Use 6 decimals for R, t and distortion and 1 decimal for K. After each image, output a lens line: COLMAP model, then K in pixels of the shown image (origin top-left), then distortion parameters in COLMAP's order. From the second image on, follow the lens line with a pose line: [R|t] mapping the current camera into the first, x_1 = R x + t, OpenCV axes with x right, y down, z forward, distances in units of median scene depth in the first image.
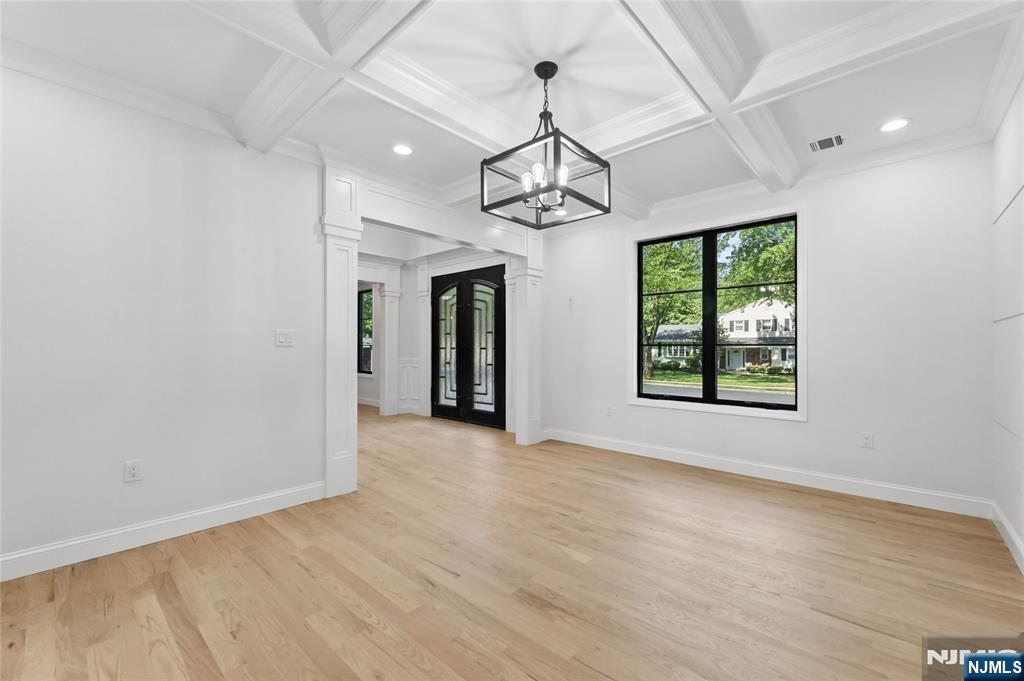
lens RADIAL K [[418.0, 0, 512.2], [0, 418.0, 343.7], [0, 0, 1]] dist [-0.000096, -0.002068]
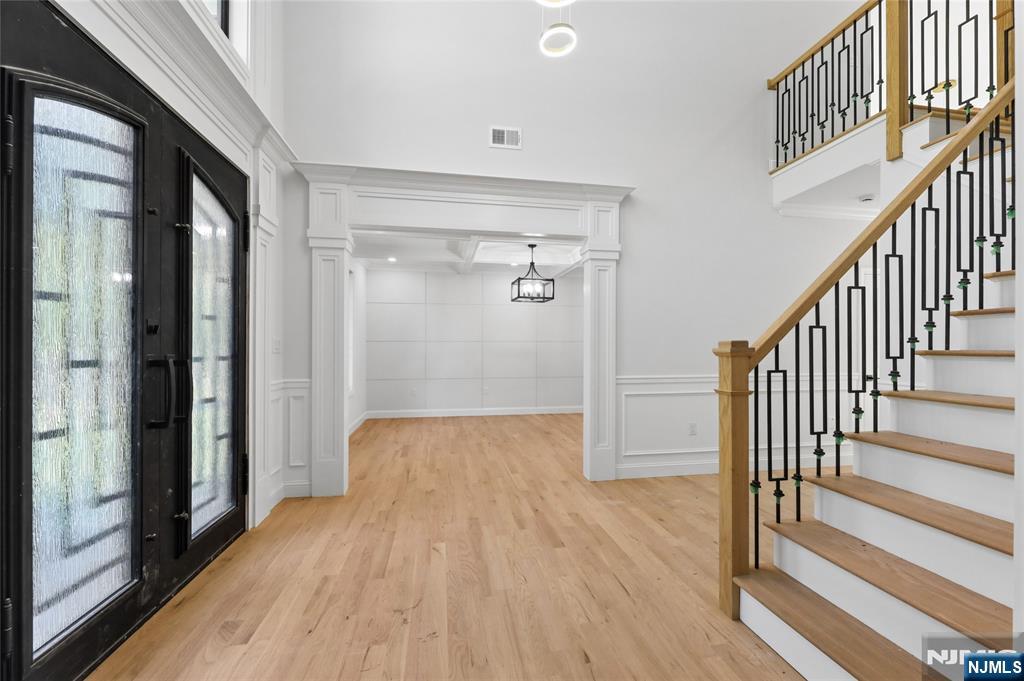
lens RADIAL K [[418.0, 0, 511.5], [0, 418.0, 344.2], [0, 0, 1]] dist [-0.000096, -0.002068]
pose [[-0.782795, 0.015061, 0.622098, -0.500666], [0.006176, 0.999846, -0.016436, 0.004908], [-0.622249, -0.009024, -0.782767, 1.086149]]
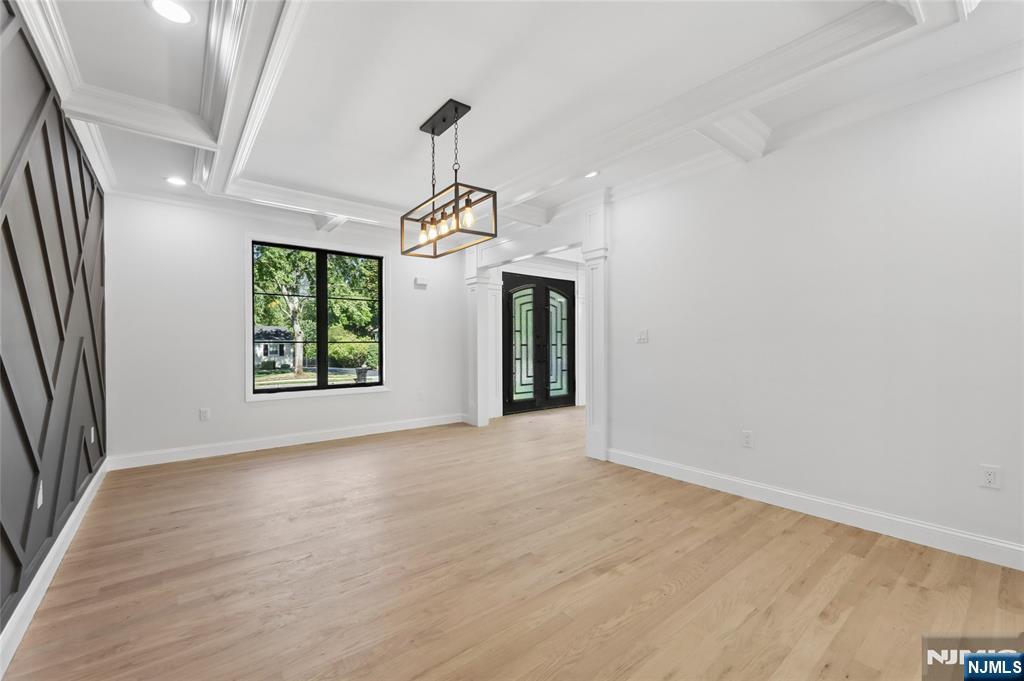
lens RADIAL K [[418.0, 0, 516.1], [0, 418.0, 343.9], [0, 0, 1]] dist [-0.000096, -0.002068]
pose [[0.158887, -0.003491, 0.987291, -1.259301], [-0.005567, 0.999975, 0.004431, 0.003521], [-0.987281, -0.006200, 0.158864, 0.893749]]
